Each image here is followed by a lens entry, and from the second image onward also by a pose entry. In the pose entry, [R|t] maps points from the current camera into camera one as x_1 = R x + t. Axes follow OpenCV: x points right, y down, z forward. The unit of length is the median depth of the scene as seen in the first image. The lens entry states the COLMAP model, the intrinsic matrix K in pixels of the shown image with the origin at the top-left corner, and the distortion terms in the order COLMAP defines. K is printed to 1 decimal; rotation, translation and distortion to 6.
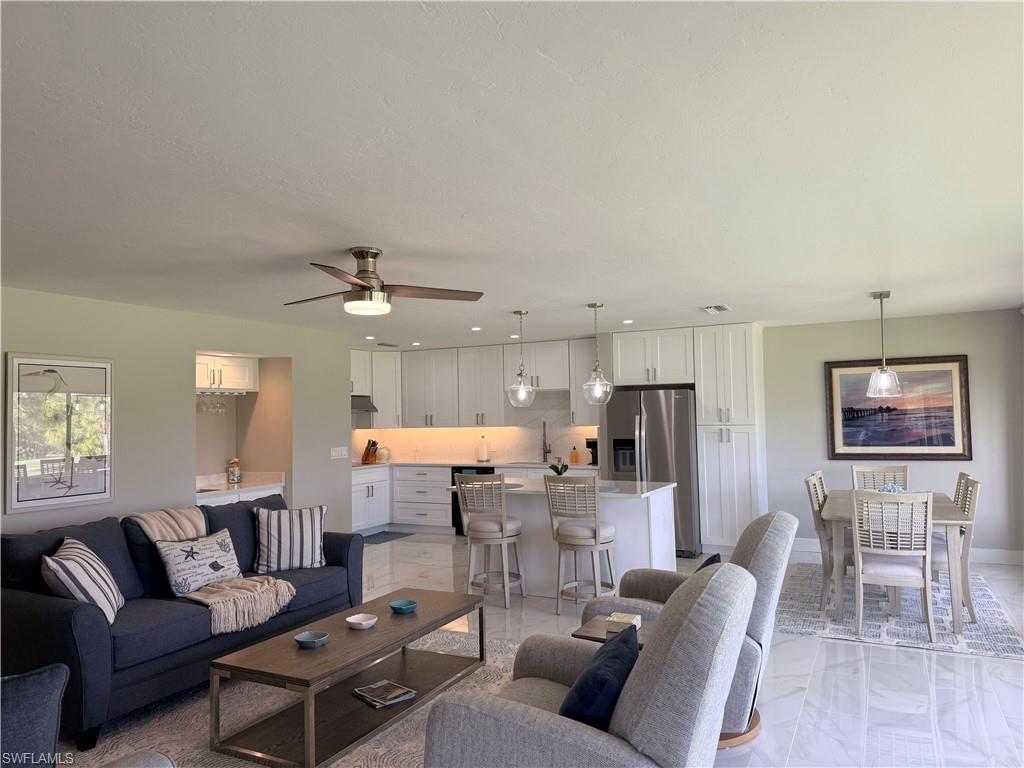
lens RADIAL K [[714.9, 0, 515.3], [0, 714.9, 391.5], [0, 0, 1]] dist [0.102626, -0.139075]
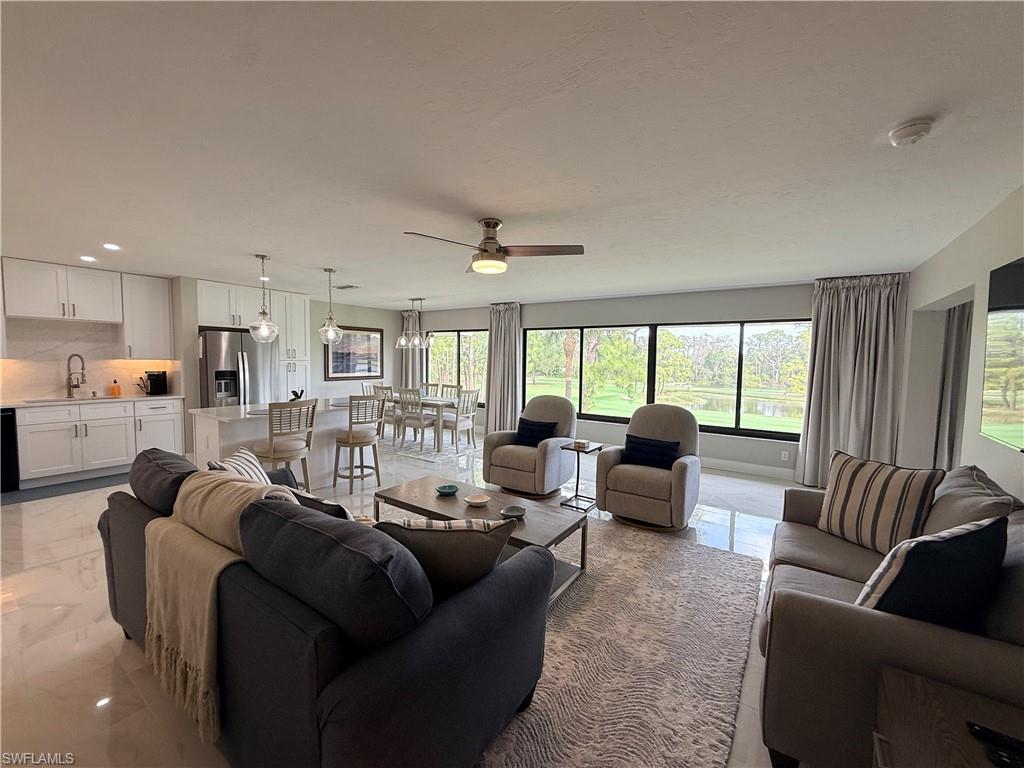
lens RADIAL K [[407.8, 0, 512.6], [0, 407.8, 384.7], [0, 0, 1]] dist [0.000274, 0.000039]
pose [[0.133026, -0.042952, 0.990181, -0.419784], [-0.052165, 0.997372, 0.050272, 0.025768], [-0.989739, -0.058340, 0.130436, 0.375142]]
